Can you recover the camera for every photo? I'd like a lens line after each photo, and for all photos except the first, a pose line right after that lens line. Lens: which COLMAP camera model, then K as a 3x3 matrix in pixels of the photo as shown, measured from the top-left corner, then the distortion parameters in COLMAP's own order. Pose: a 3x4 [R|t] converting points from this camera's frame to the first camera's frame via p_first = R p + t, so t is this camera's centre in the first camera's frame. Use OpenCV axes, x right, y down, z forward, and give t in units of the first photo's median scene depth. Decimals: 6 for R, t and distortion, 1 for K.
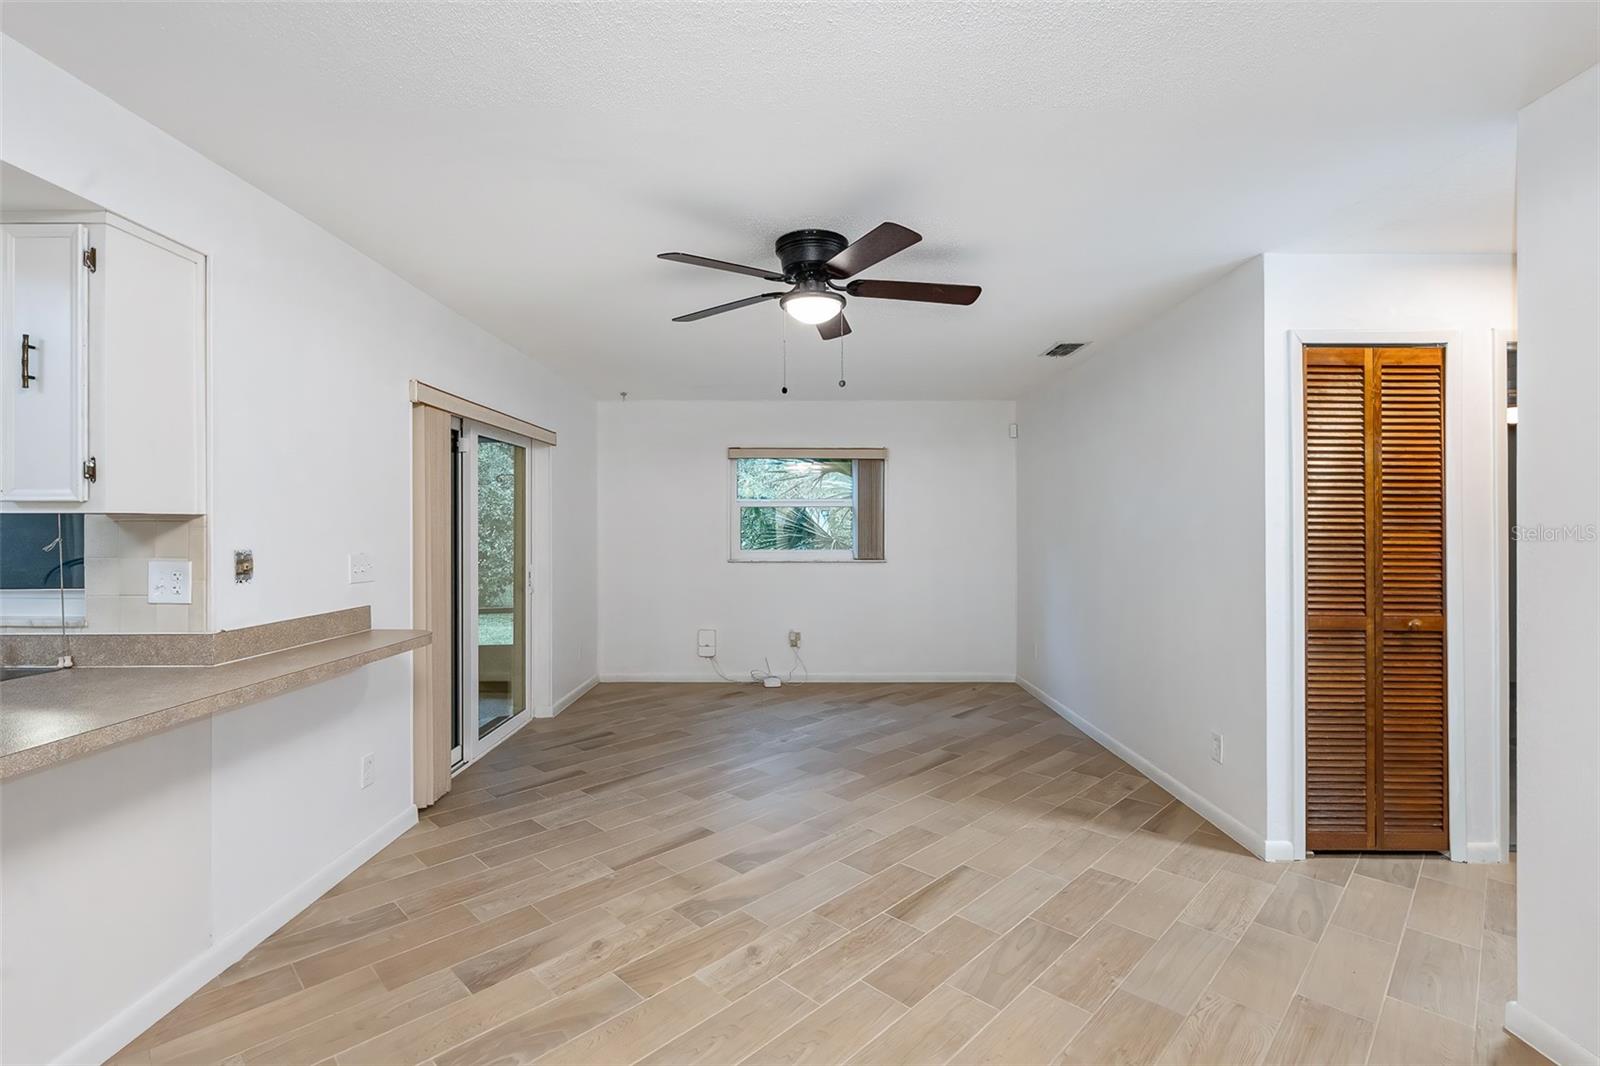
lens RADIAL K [[724.0, 0, 797.3], [0, 724.0, 526.4], [0, 0, 1]] dist [-0.002583, 0.000460]
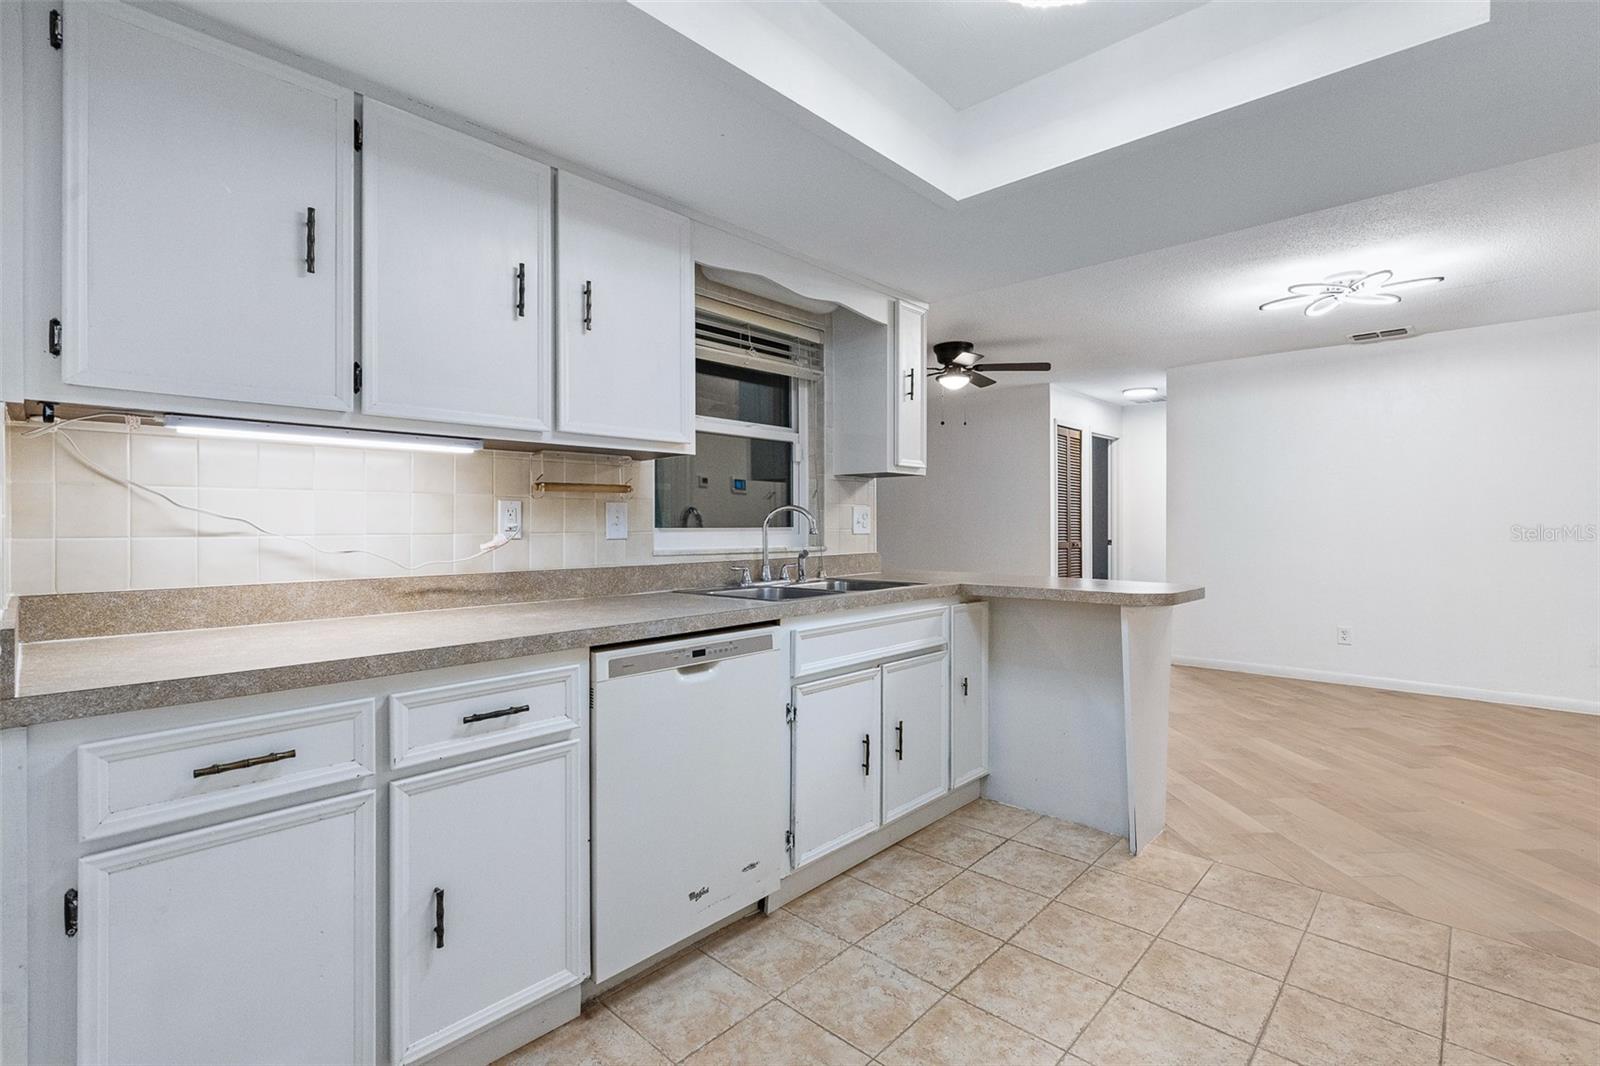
lens RADIAL K [[739.7, 0, 798.6], [0, 739.7, 522.6], [0, 0, 1]] dist [-0.003189, 0.001020]
pose [[0.673757, 0.000983, 0.738953, -1.789231], [0.000096, 0.999999, -0.001418, 0.070318], [-0.738953, 0.001026, 0.673756, 0.016747]]
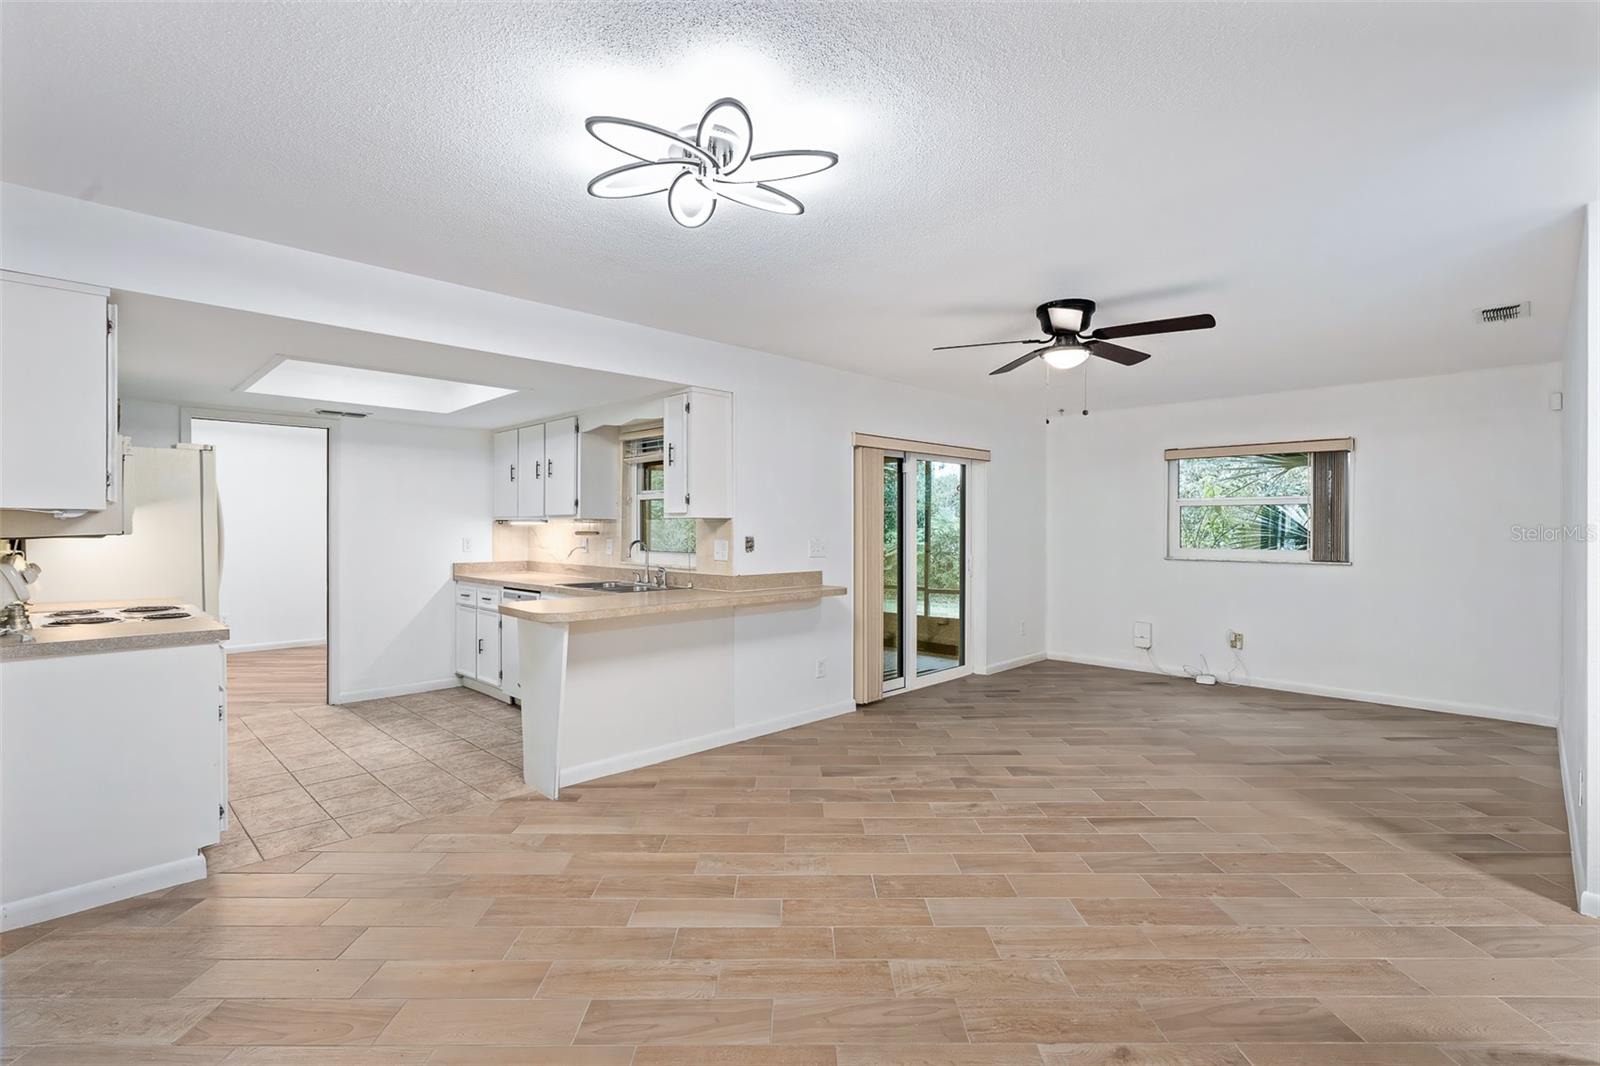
lens RADIAL K [[737.8, 0, 800.0], [0, 737.8, 533.0], [0, 0, 1]] dist [-0.002594, 0.000498]
pose [[0.713085, 0.008325, -0.701028, 0.670038], [-0.002023, 0.999950, 0.009817, 0.004132], [0.701075, -0.005582, 0.713066, -0.308624]]
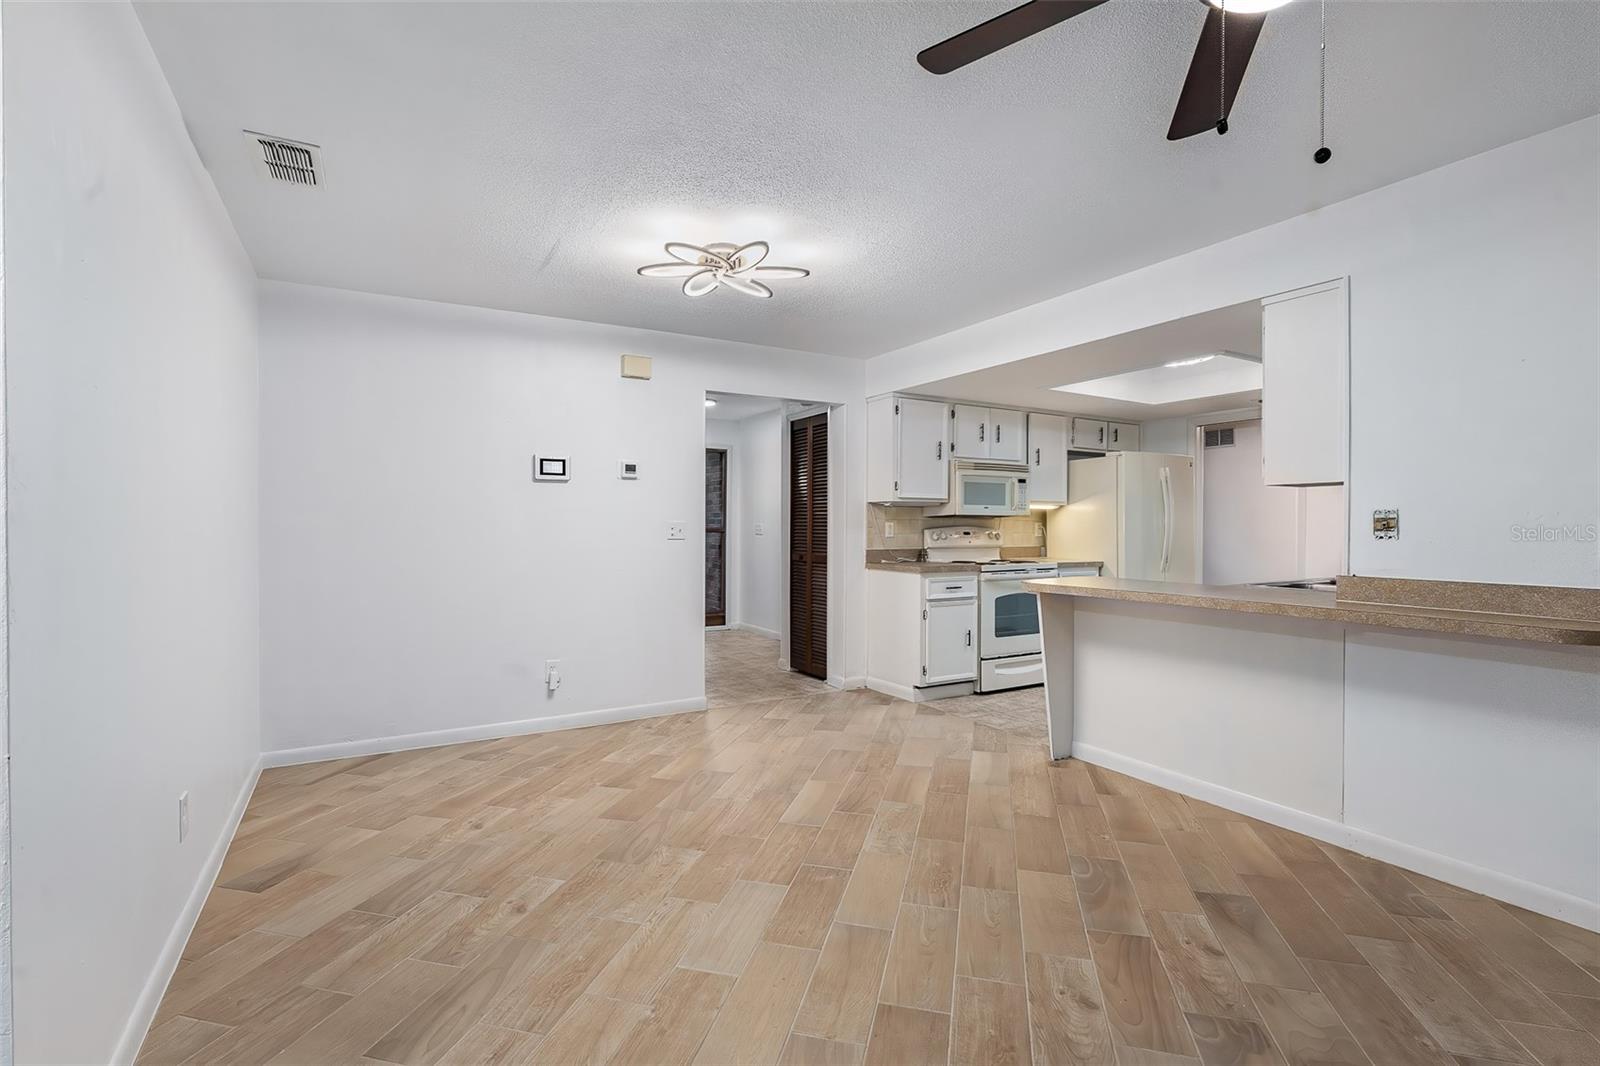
lens RADIAL K [[737.8, 0, 800.0], [0, 737.8, 533.0], [0, 0, 1]] dist [-0.002594, 0.000498]
pose [[-0.860212, 0.007026, -0.509887, 0.557228], [0.001939, 0.999943, 0.010506, 0.049104], [0.509932, 0.008048, -0.860177, 1.364695]]
